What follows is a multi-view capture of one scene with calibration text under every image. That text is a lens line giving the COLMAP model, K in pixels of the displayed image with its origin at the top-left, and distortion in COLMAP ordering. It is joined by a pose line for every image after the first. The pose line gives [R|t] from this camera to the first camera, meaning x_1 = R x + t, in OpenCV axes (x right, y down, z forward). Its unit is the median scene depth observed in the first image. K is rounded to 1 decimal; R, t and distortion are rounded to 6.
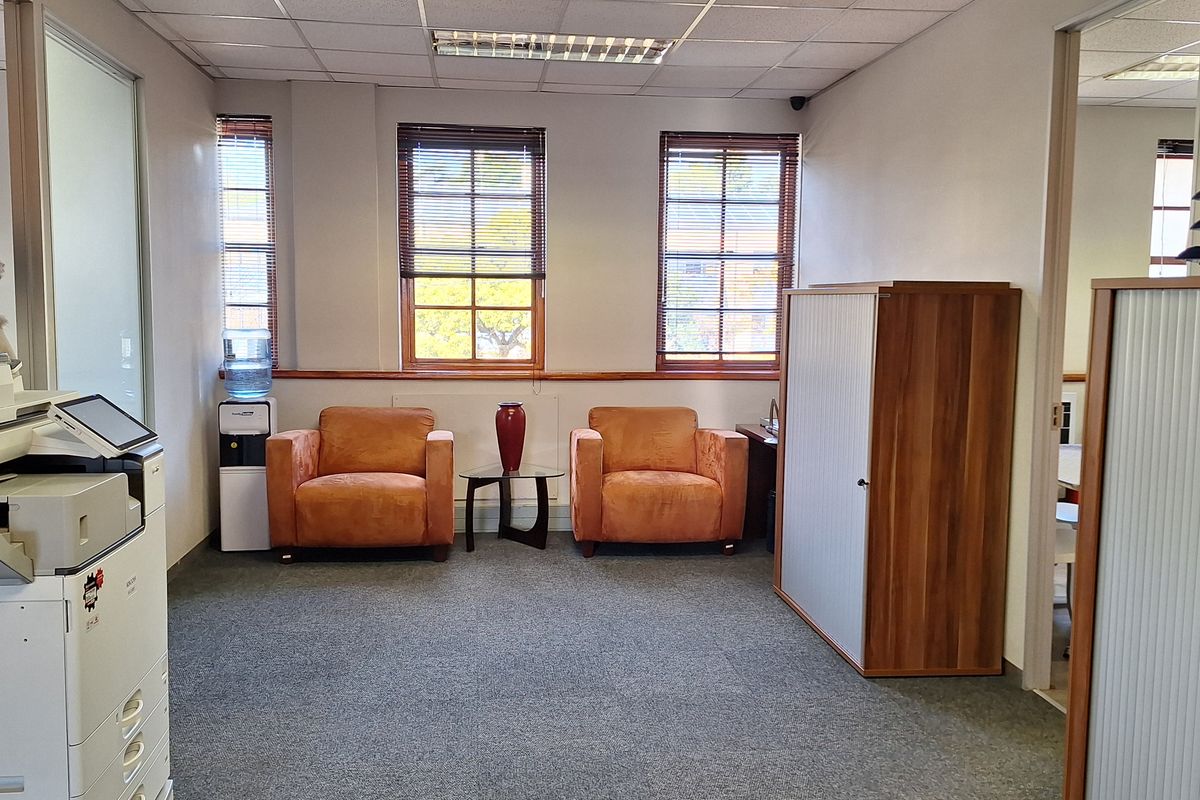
lens RADIAL K [[1139.2, 0, 600.0], [0, 1139.2, 400.0], [0, 0, 1]] dist [0.076269, -0.002682]
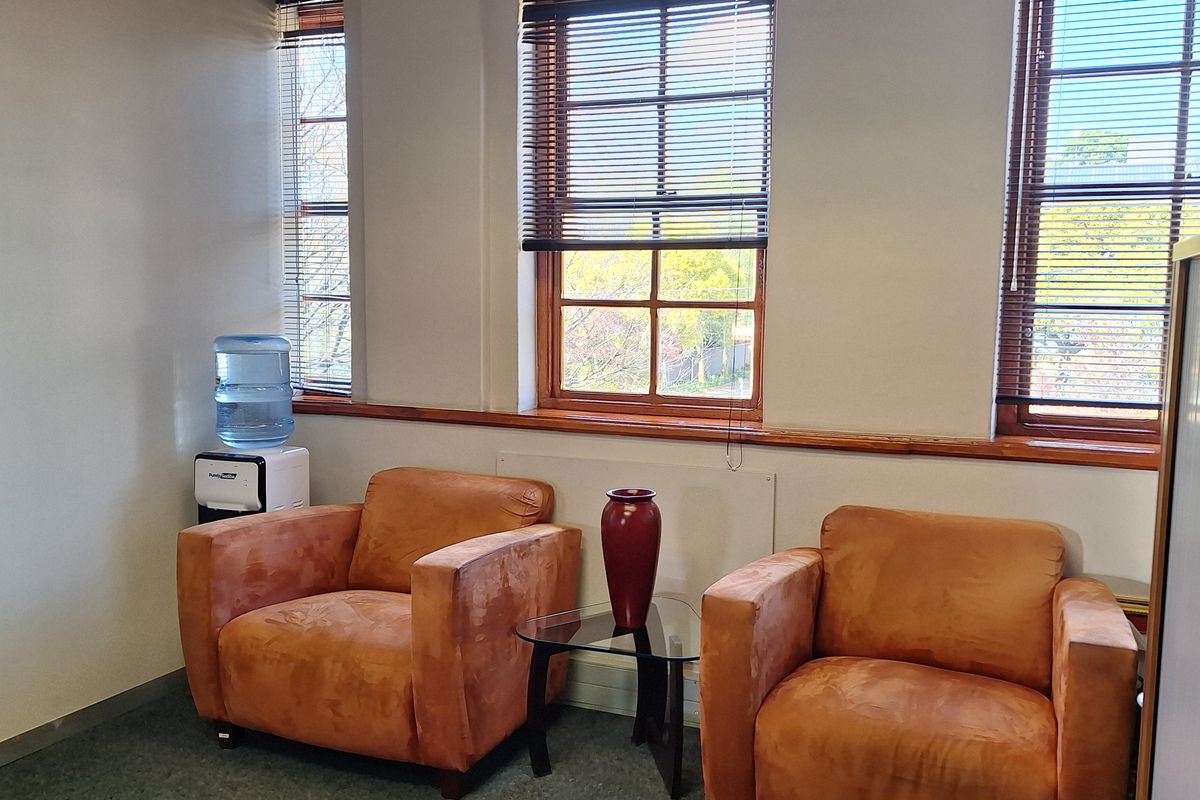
lens RADIAL K [[1139.2, 0, 600.0], [0, 1139.2, 400.0], [0, 0, 1]] dist [0.076269, -0.002682]
pose [[0.871156, 0.045880, -0.488858, 0.138767], [-0.047899, 0.998817, 0.008384, -0.037637], [0.488664, 0.016112, 0.872323, 0.507940]]
